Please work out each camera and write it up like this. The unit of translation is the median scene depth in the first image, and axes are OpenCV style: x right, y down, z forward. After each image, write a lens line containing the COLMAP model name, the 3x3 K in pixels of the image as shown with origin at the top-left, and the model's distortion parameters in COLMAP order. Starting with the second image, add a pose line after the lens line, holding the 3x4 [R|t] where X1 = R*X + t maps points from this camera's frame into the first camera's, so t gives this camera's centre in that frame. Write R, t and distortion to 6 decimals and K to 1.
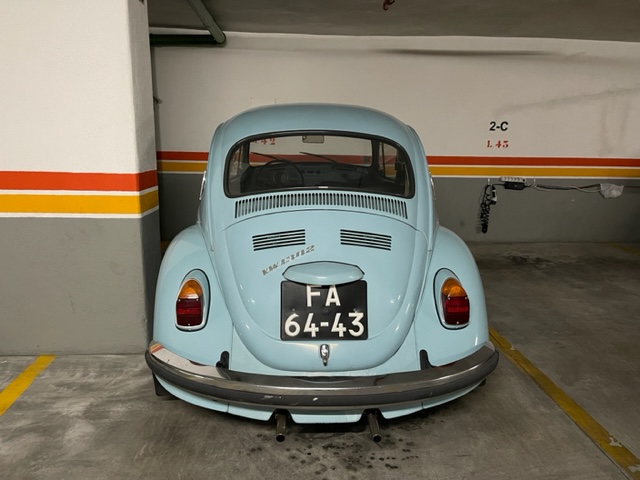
lens RADIAL K [[482.4, 0, 324.6], [0, 482.4, 239.9], [0, 0, 1]] dist [0.059409, -0.083744]
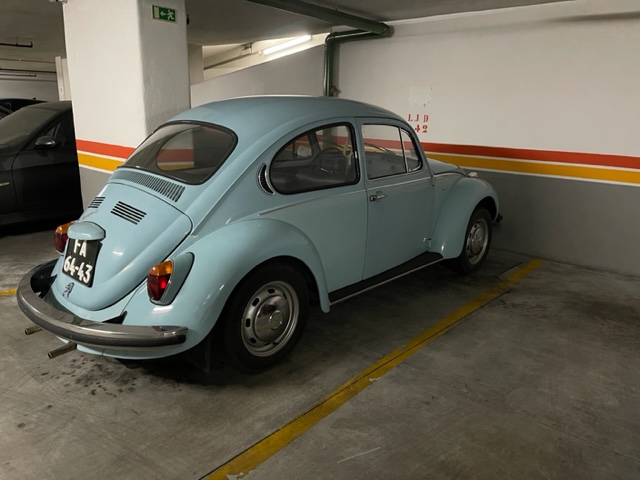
lens RADIAL K [[482.4, 0, 324.6], [0, 482.4, 239.9], [0, 0, 1]] dist [0.059409, -0.083744]
pose [[0.714061, 0.182150, -0.675972, 1.250360], [-0.161102, 0.982399, 0.094541, -0.124664], [0.681295, 0.041392, 0.730838, 0.442969]]
